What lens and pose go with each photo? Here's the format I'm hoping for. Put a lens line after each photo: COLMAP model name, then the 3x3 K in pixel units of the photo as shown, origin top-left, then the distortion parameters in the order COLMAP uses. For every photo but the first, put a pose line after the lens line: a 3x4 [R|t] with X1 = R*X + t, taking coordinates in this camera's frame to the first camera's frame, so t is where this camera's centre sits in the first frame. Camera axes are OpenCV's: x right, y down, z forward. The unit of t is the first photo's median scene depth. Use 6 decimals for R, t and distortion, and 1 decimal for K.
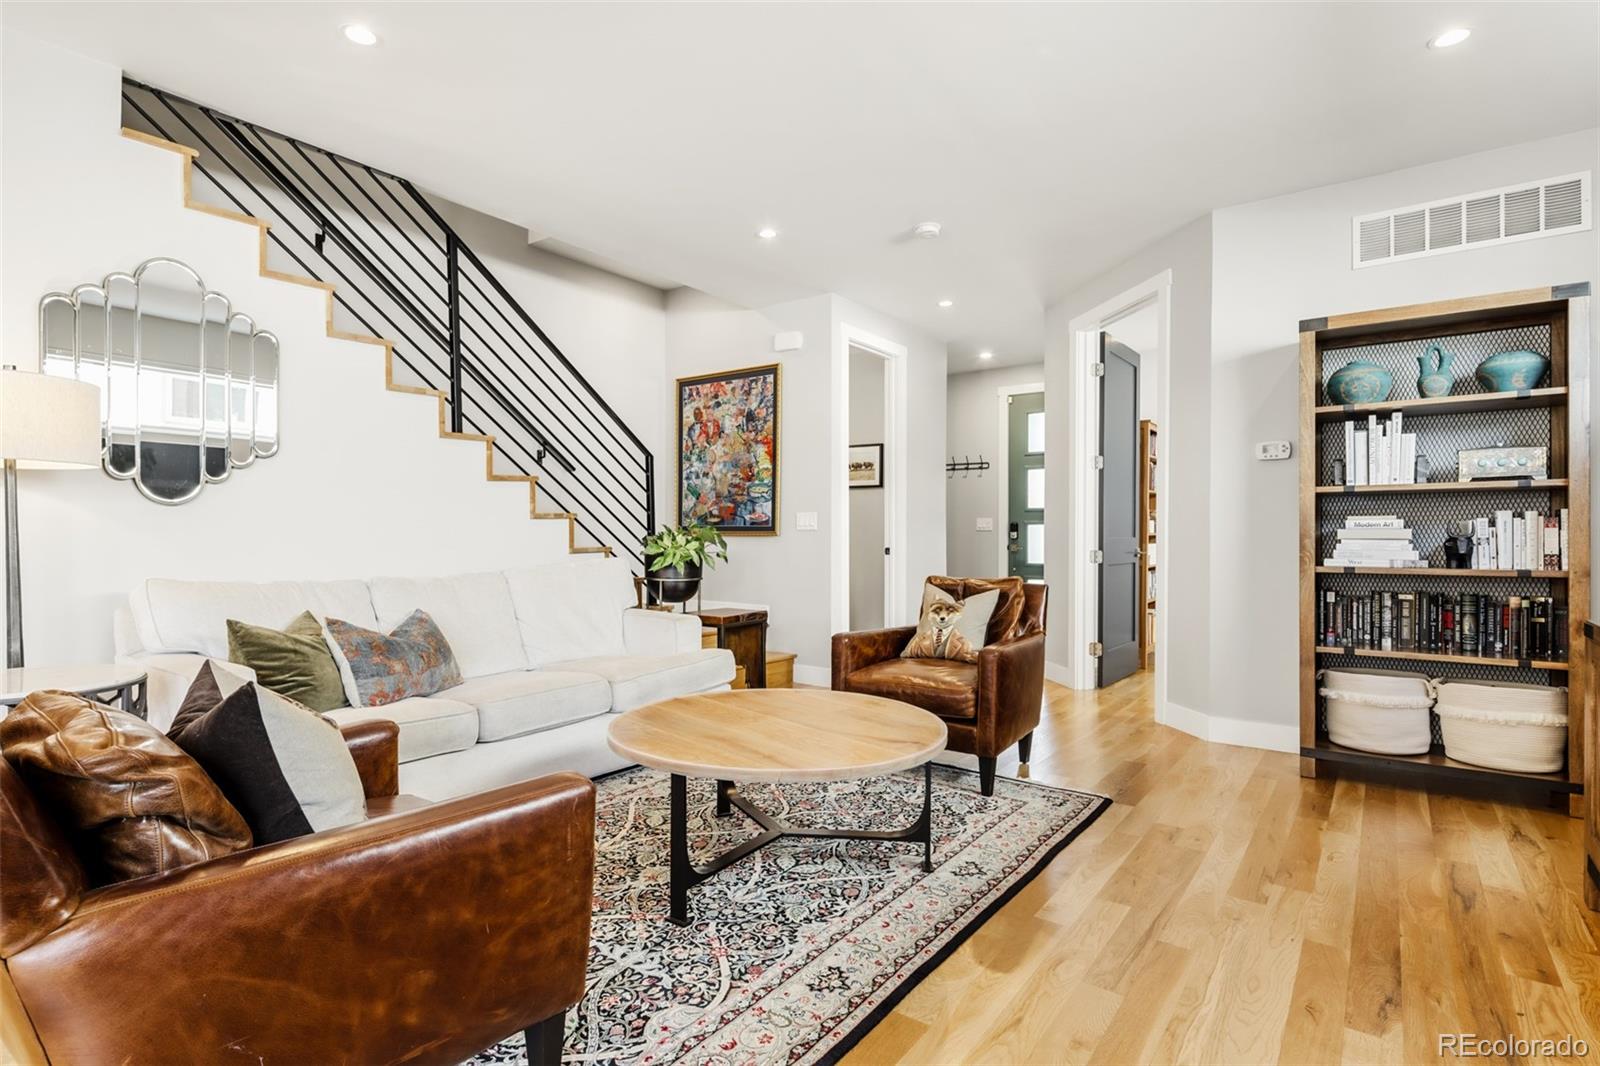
lens RADIAL K [[792.3, 0, 800.0], [0, 792.3, 533.0], [0, 0, 1]] dist [0.004159, -0.000765]
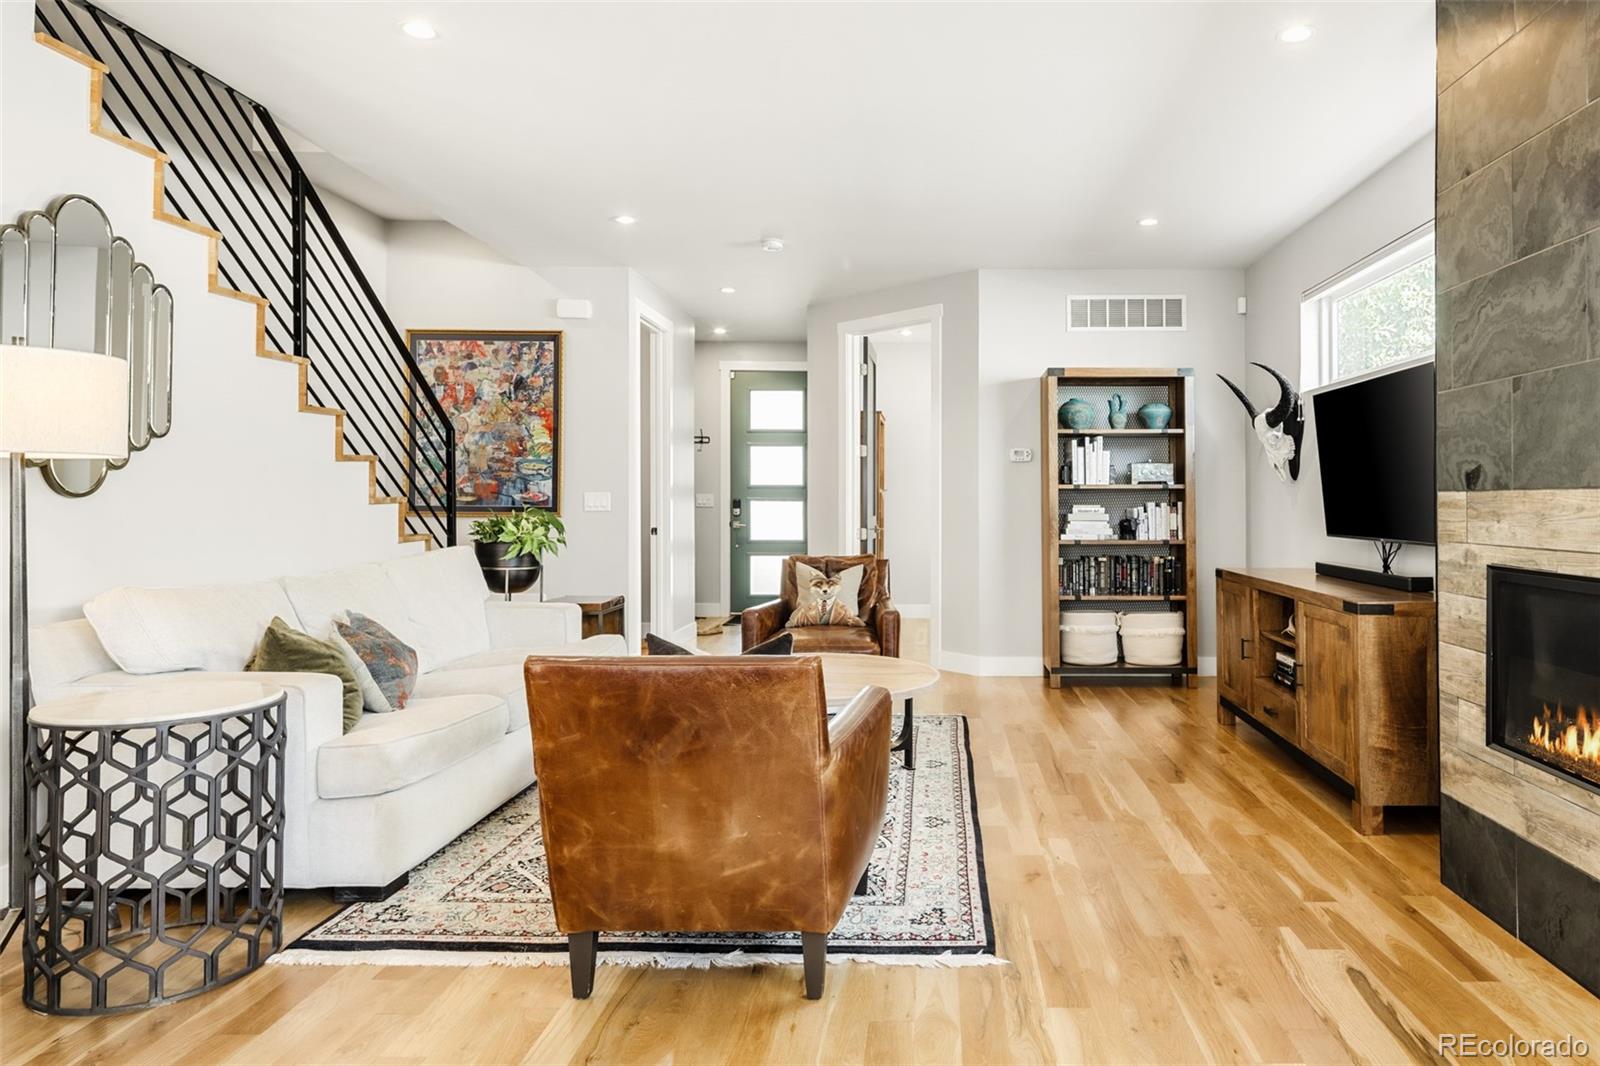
lens RADIAL K [[937.4, 0, 946.7], [0, 937.4, 477.9], [0, 0, 1]] dist [0.000431, -0.000116]
pose [[0.803120, 0.017426, 0.595562, -0.530153], [-0.003659, 0.999698, -0.024317, -0.028824], [-0.595806, 0.017350, 0.802941, -0.245581]]
